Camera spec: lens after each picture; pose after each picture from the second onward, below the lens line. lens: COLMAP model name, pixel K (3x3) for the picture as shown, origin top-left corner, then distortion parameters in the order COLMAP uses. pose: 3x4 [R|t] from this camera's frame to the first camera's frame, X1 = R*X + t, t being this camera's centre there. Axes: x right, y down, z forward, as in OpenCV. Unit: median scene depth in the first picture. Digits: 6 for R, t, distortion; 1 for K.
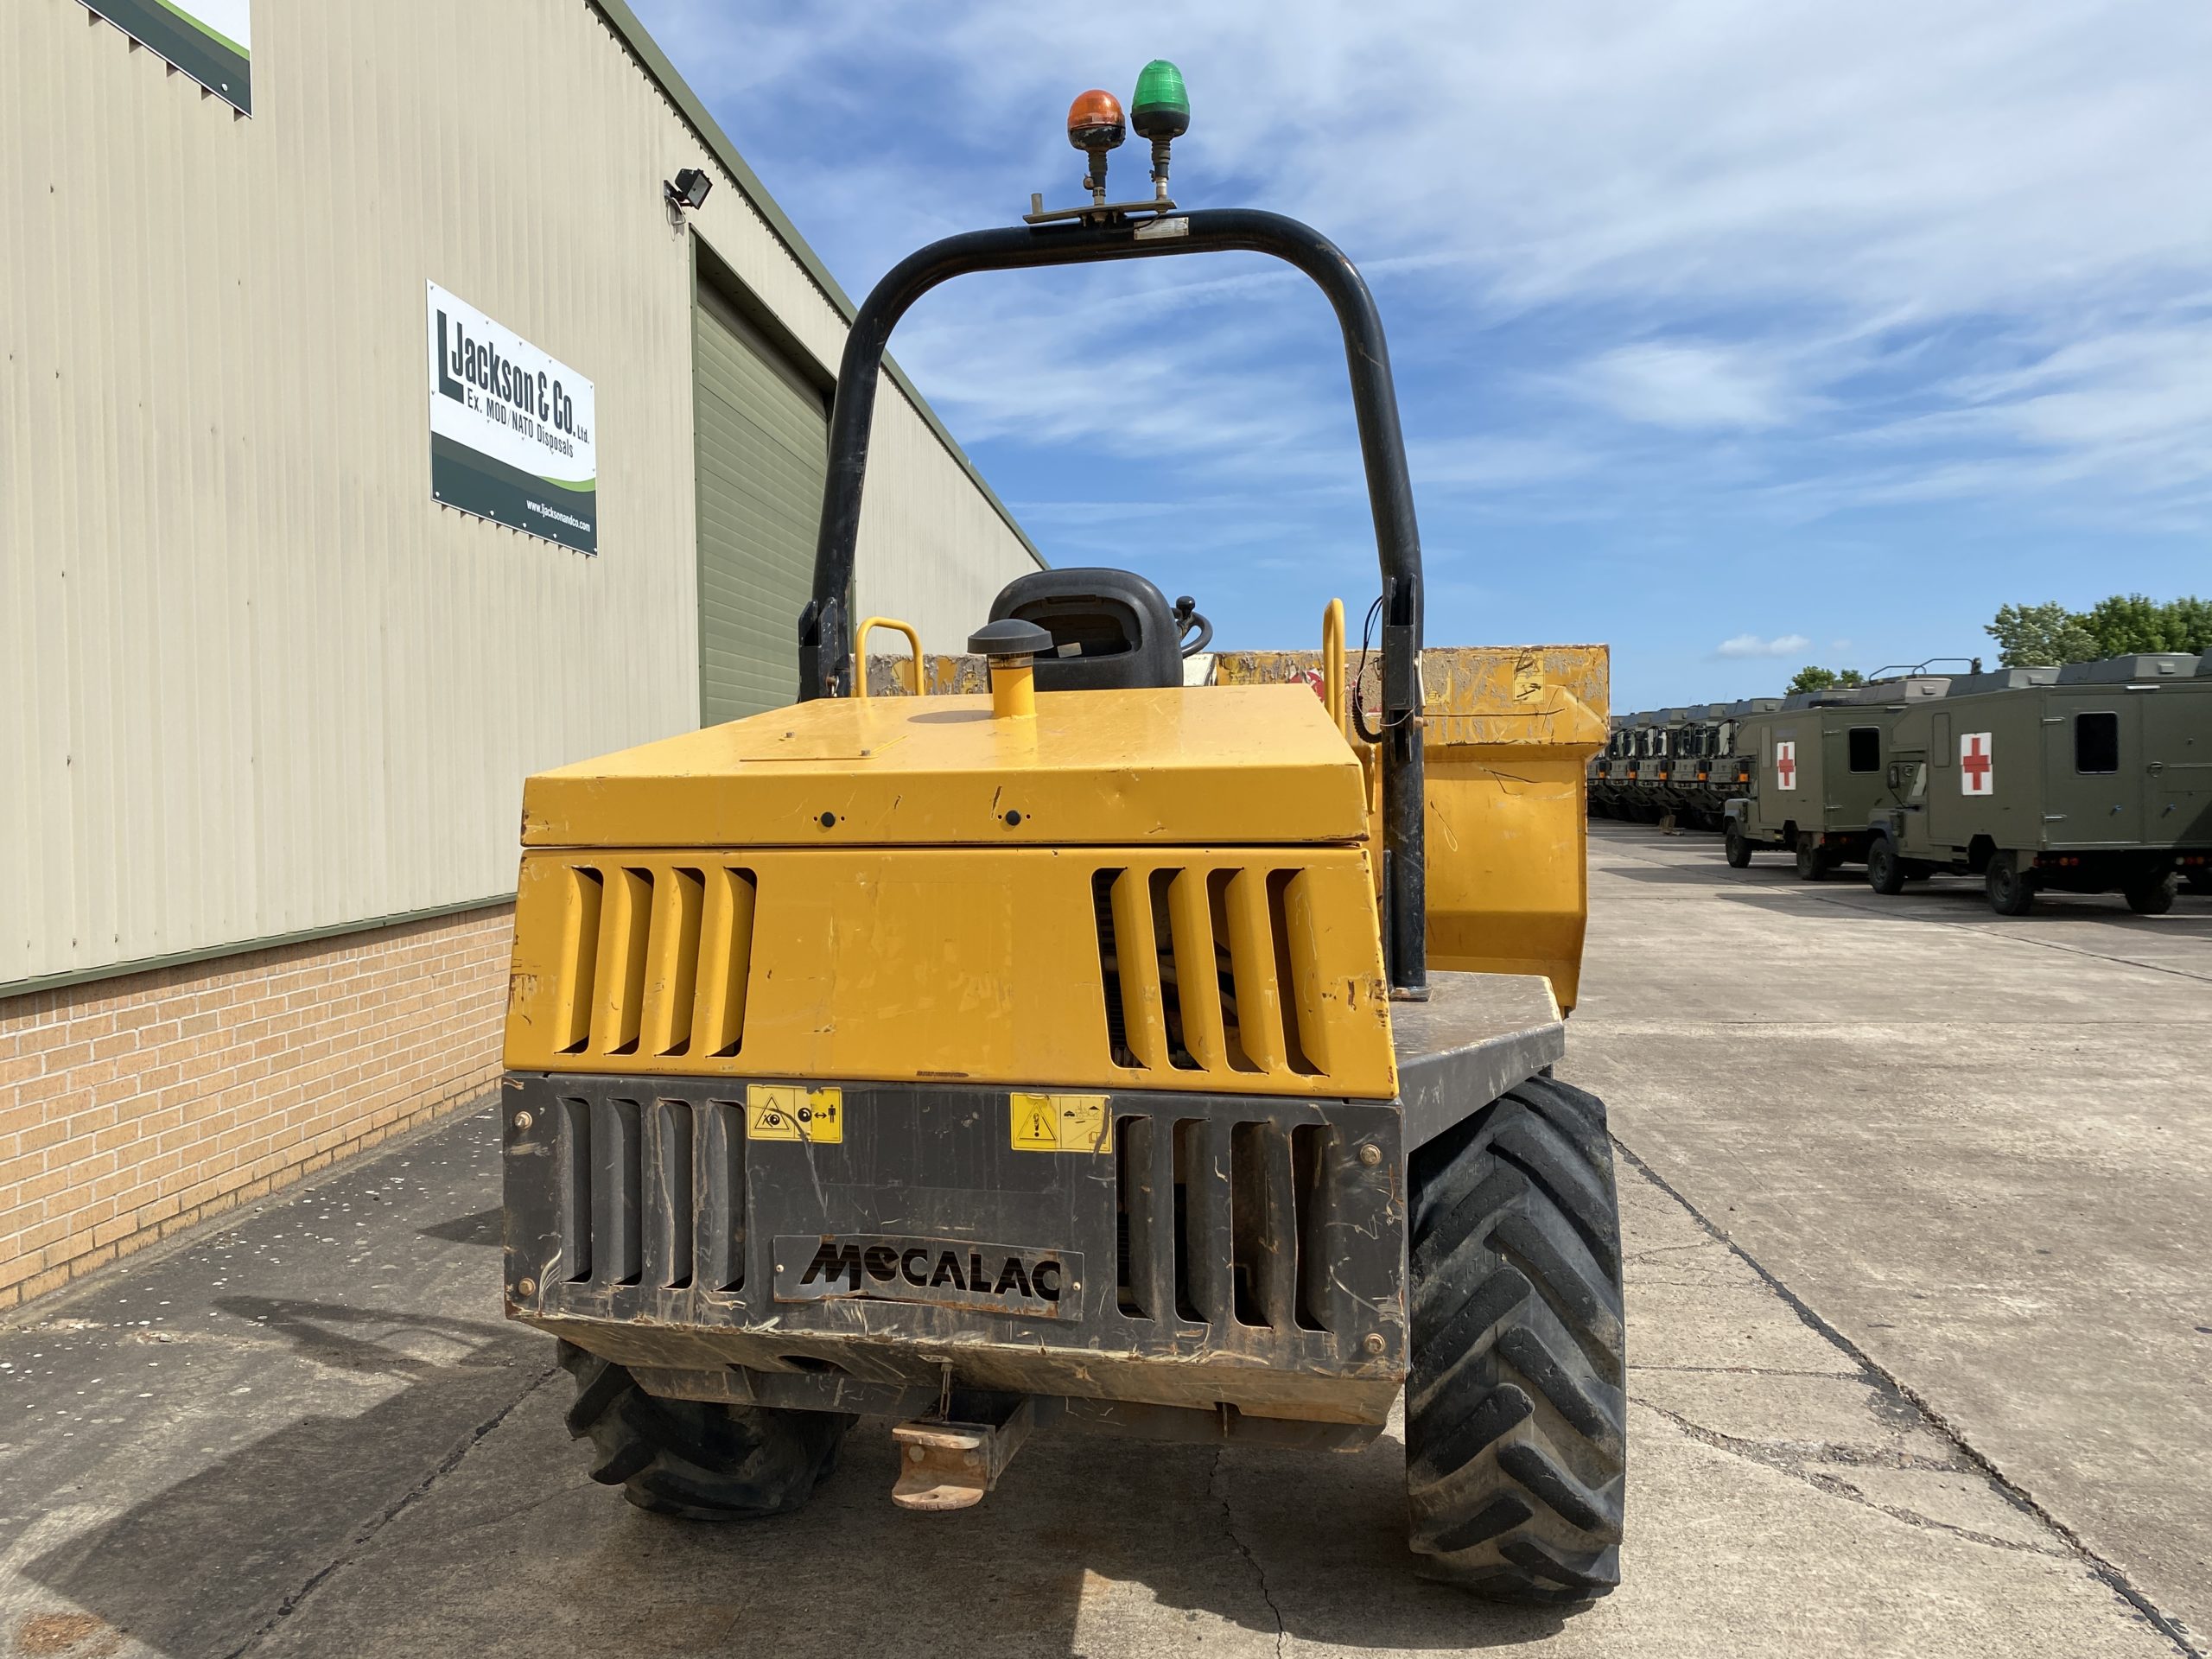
lens RADIAL K [[1688.8, 0, 1085.8], [0, 1688.8, 814.6], [0, 0, 1]] dist [0.018936, -0.008684]
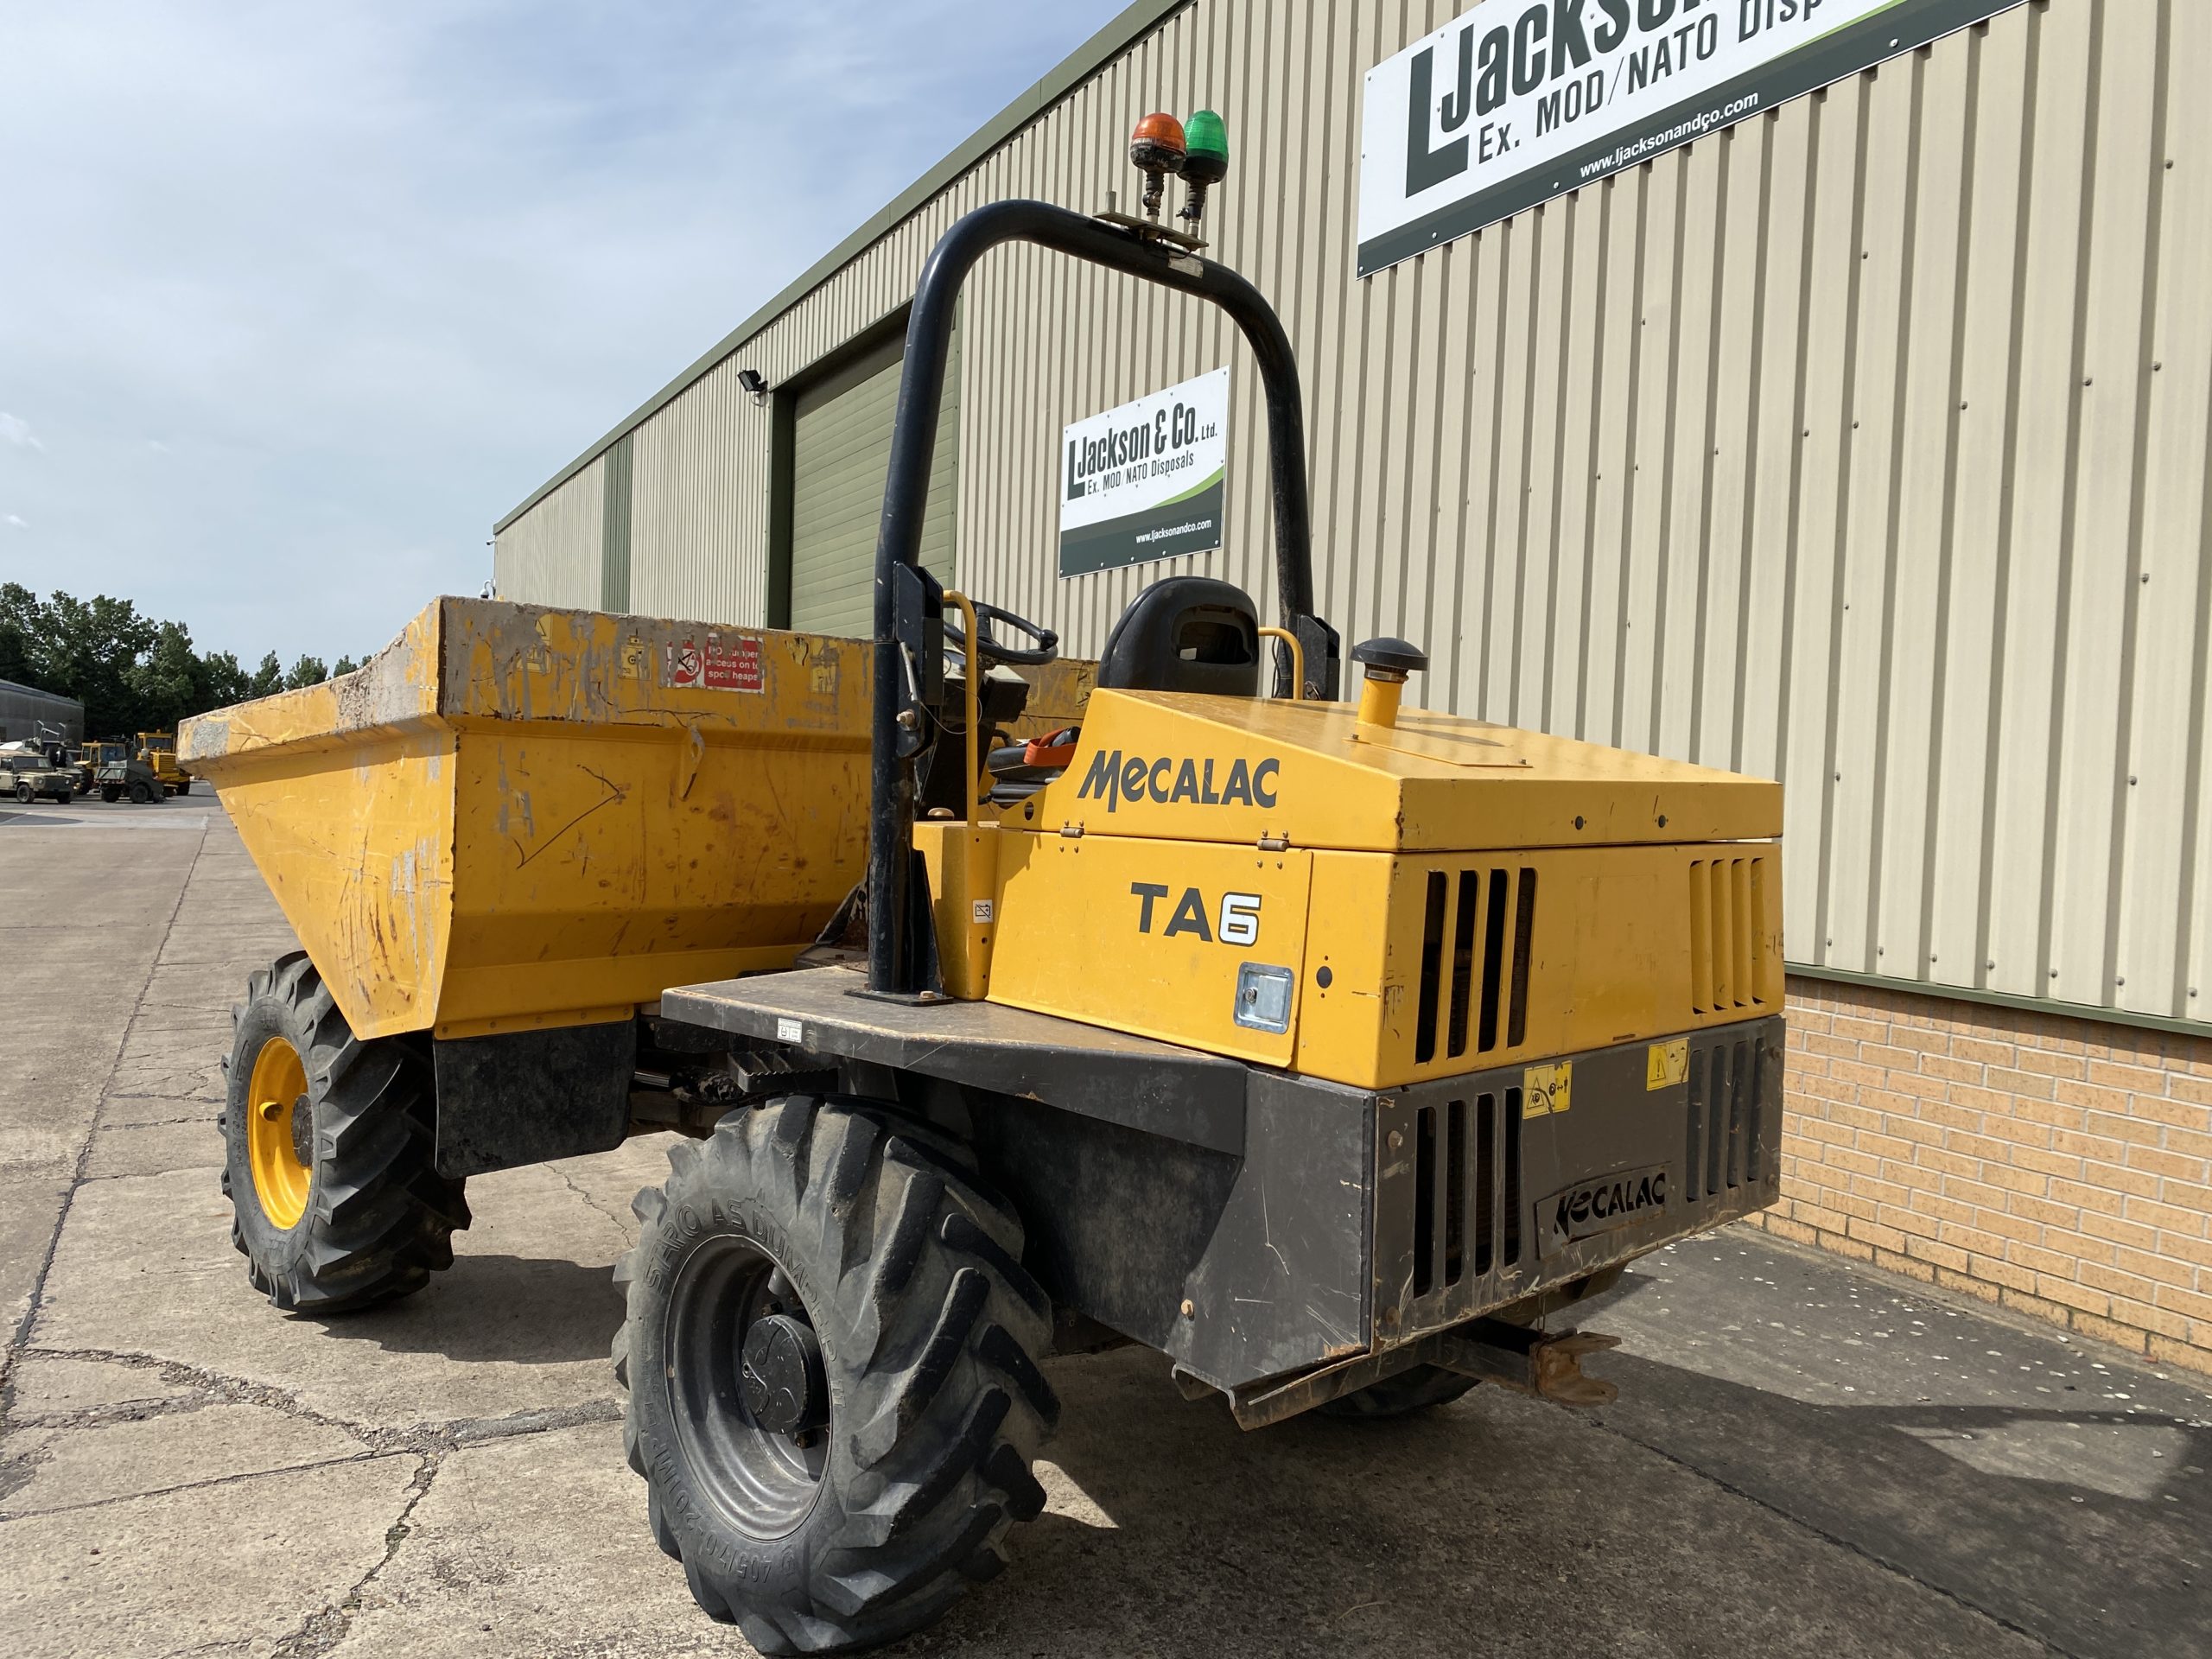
lens RADIAL K [[1685.5, 0, 1099.0], [0, 1685.5, 823.6], [0, 0, 1]] dist [0.033157, -0.028960]
pose [[-0.856998, -0.005920, -0.515285, 0.291617], [-0.040991, 0.997549, 0.056713, -0.034871], [0.513687, 0.069725, -0.855140, 1.304872]]
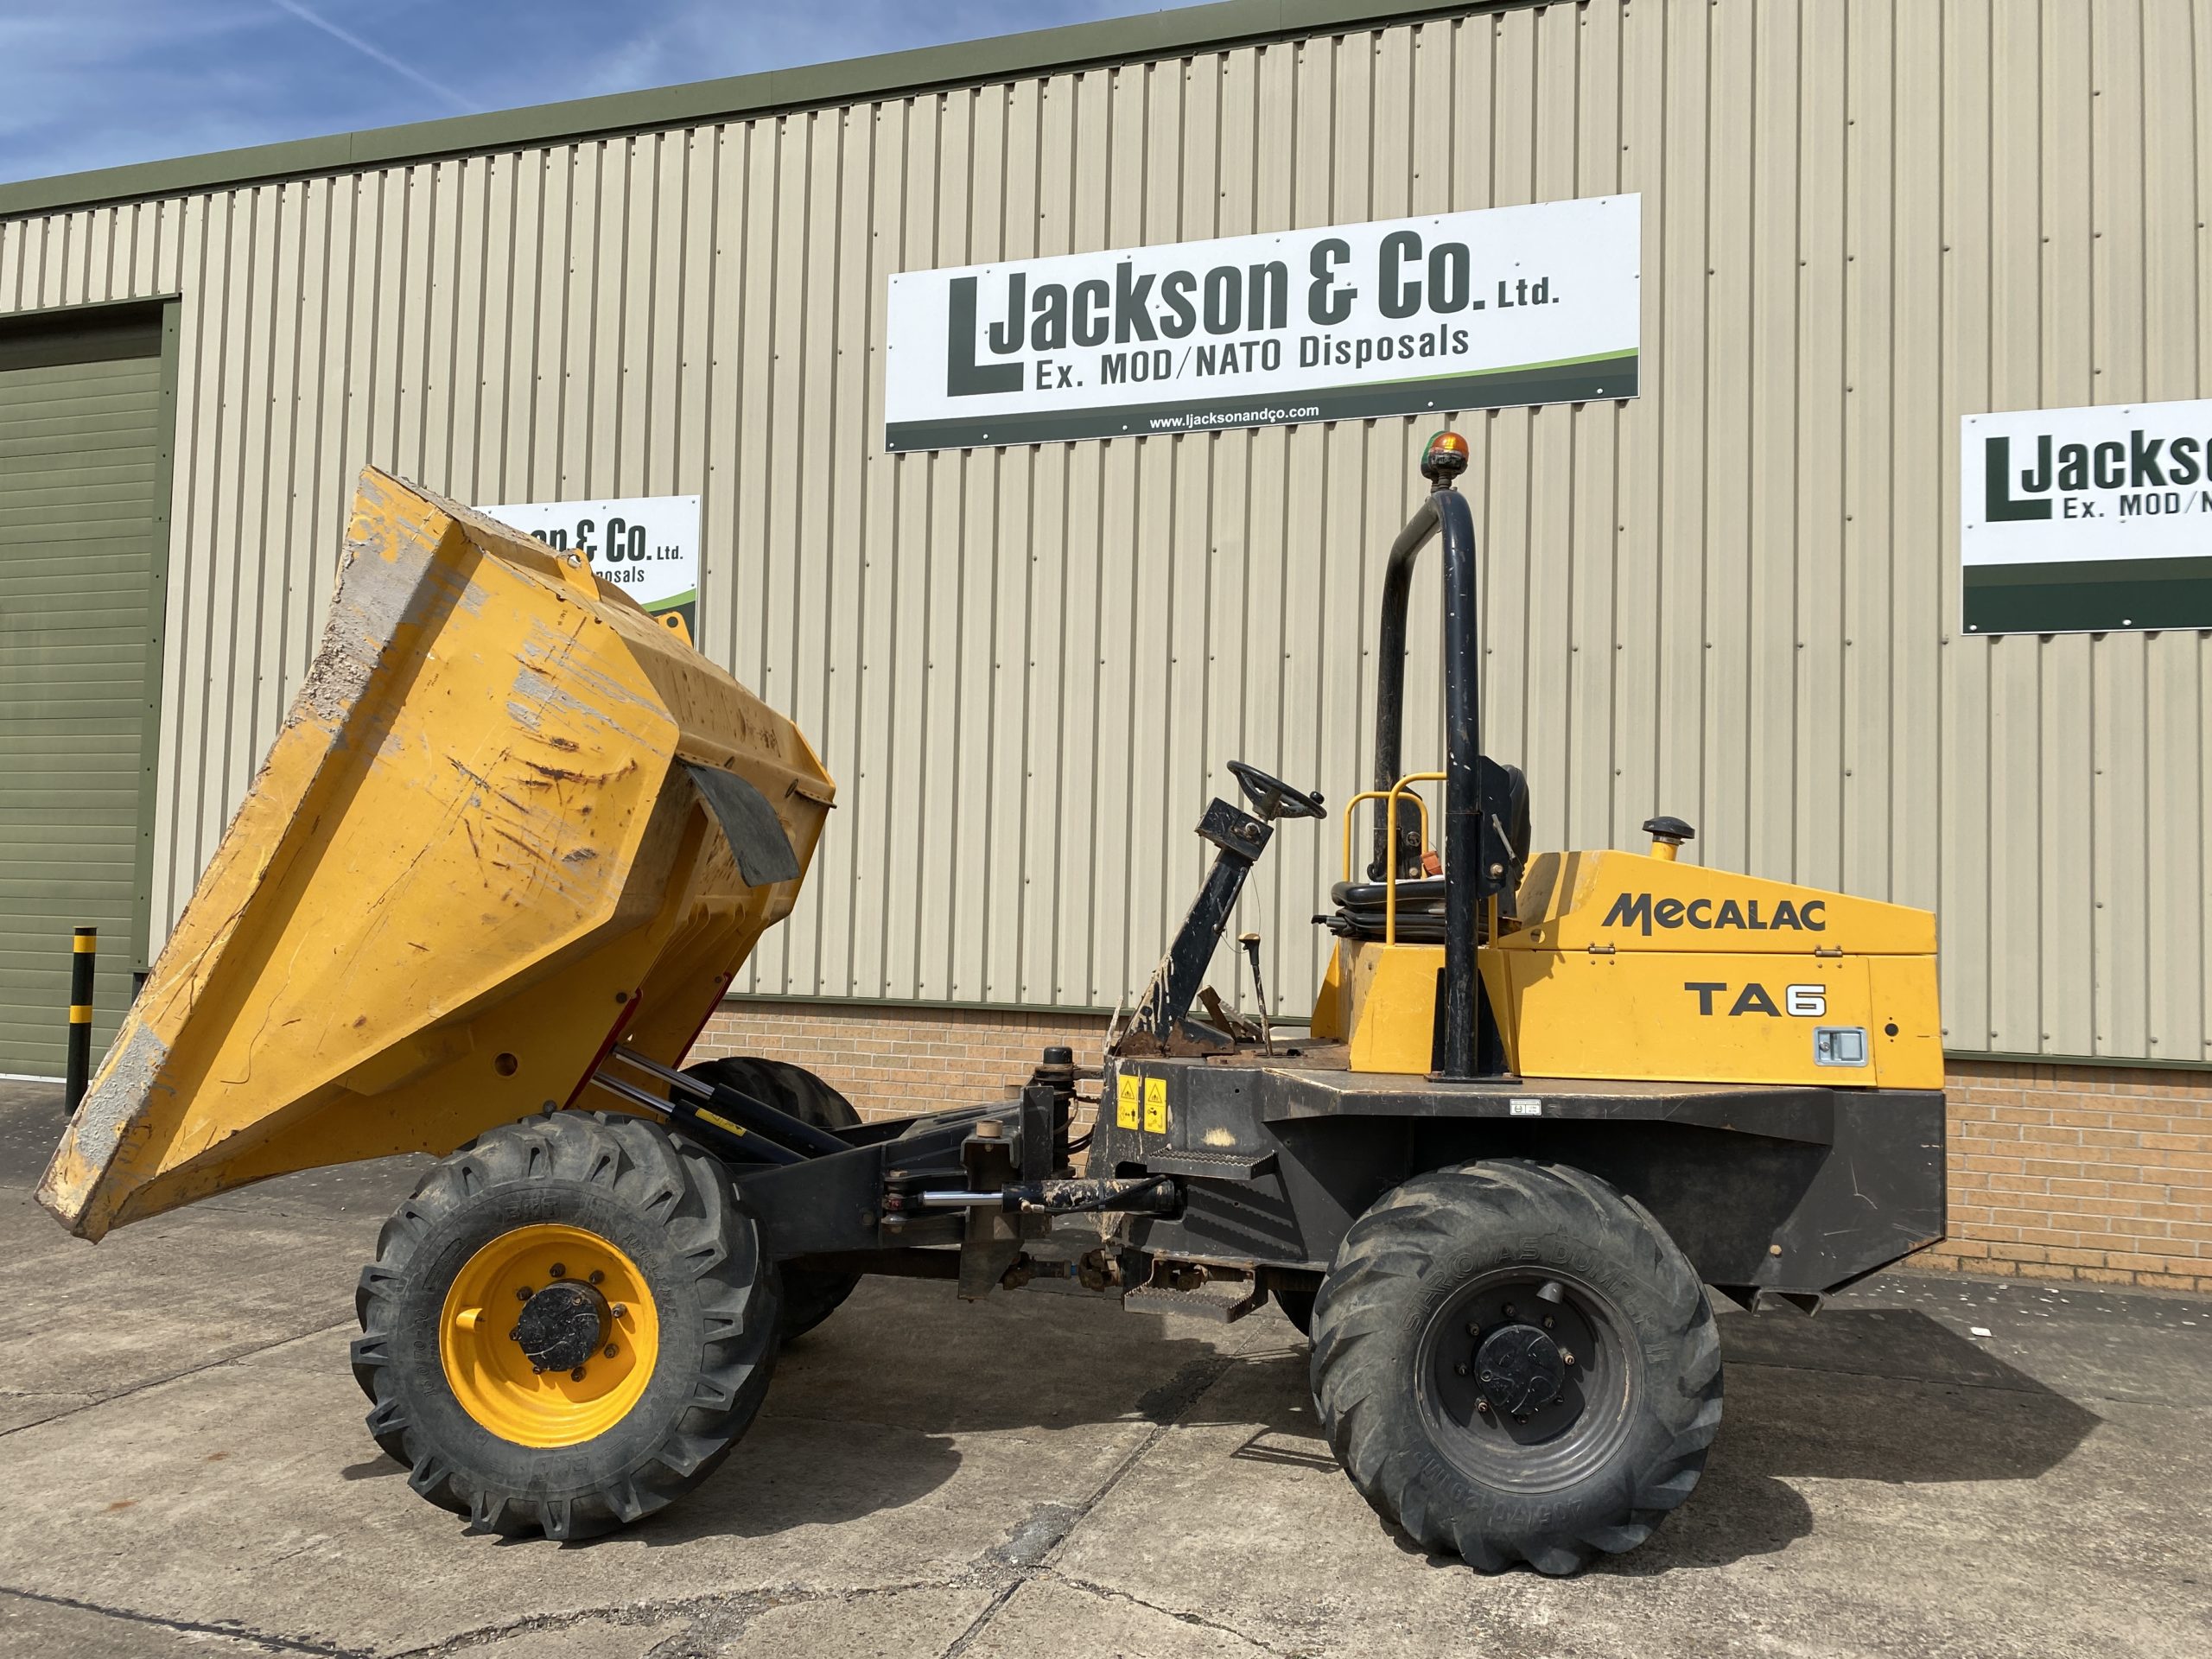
lens RADIAL K [[1679.3, 0, 1106.0], [0, 1679.3, 829.5], [0, 0, 1]] dist [0.046331, -0.049379]
pose [[-0.251548, -0.038336, -0.967085, 0.776035], [-0.044717, 0.998609, -0.027954, -0.026242], [0.966811, 0.036214, -0.252912, 0.866895]]
